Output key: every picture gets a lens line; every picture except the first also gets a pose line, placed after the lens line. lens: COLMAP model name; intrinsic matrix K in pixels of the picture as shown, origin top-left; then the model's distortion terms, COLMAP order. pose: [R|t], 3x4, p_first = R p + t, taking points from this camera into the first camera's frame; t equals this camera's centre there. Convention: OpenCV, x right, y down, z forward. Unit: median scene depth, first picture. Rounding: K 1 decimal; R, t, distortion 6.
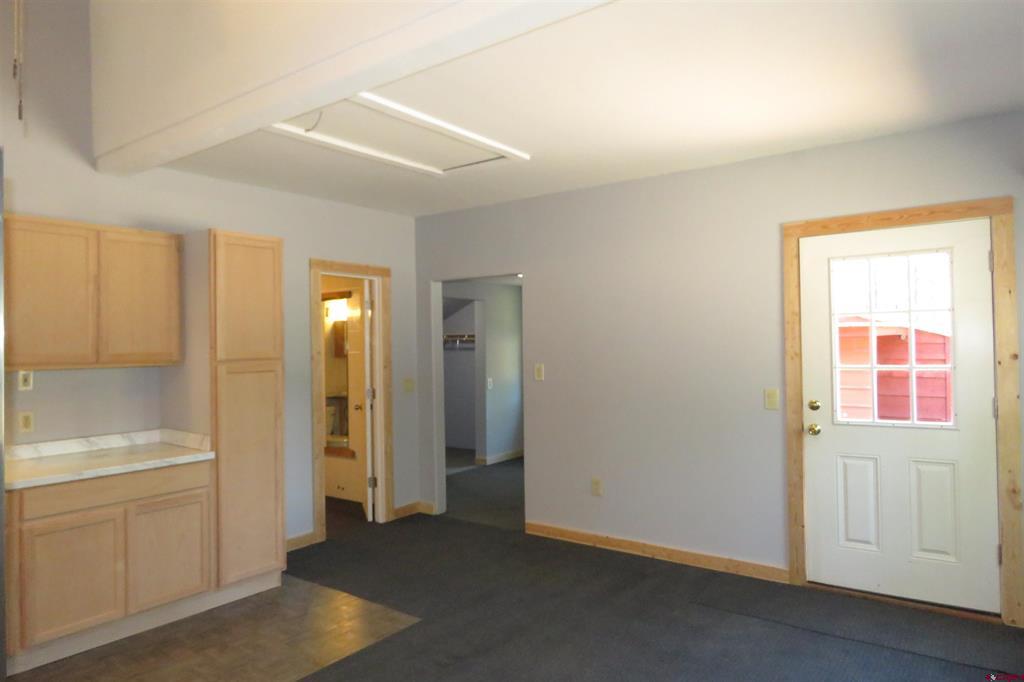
lens RADIAL K [[655.9, 0, 516.9], [0, 655.9, 340.1], [0, 0, 1]] dist [0.004163, -0.010594]
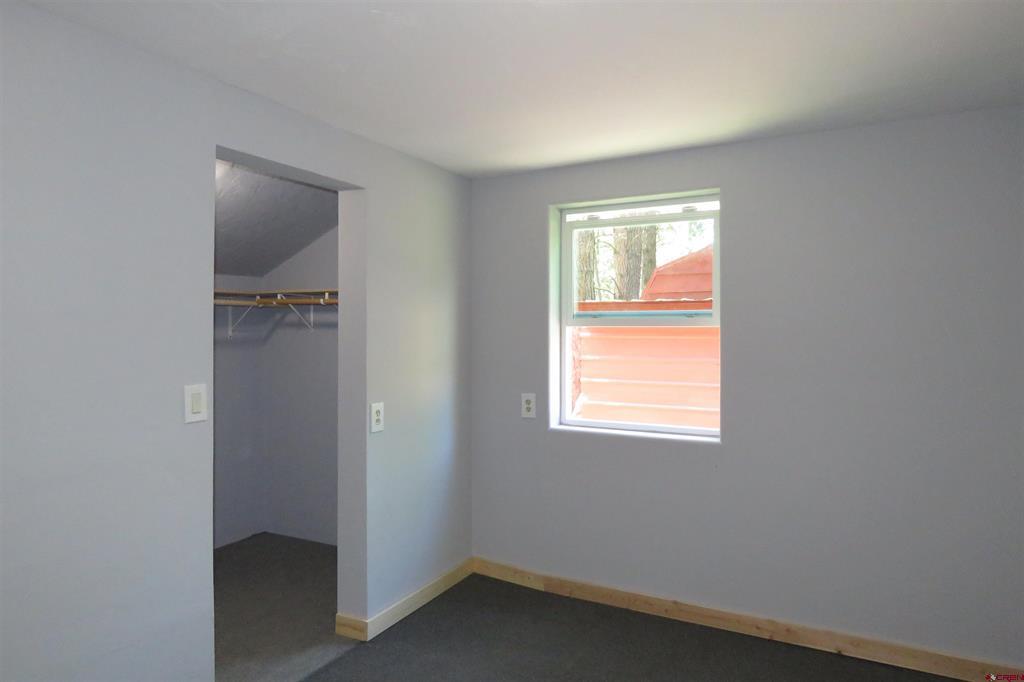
lens RADIAL K [[655.9, 0, 513.7], [0, 655.9, 336.3], [0, 0, 1]] dist [0.004163, -0.010594]
pose [[0.984628, 0.004716, 0.174600, -0.028464], [-0.010057, 0.999508, 0.029715, 0.007024], [-0.174374, -0.031015, 0.984191, 0.591088]]
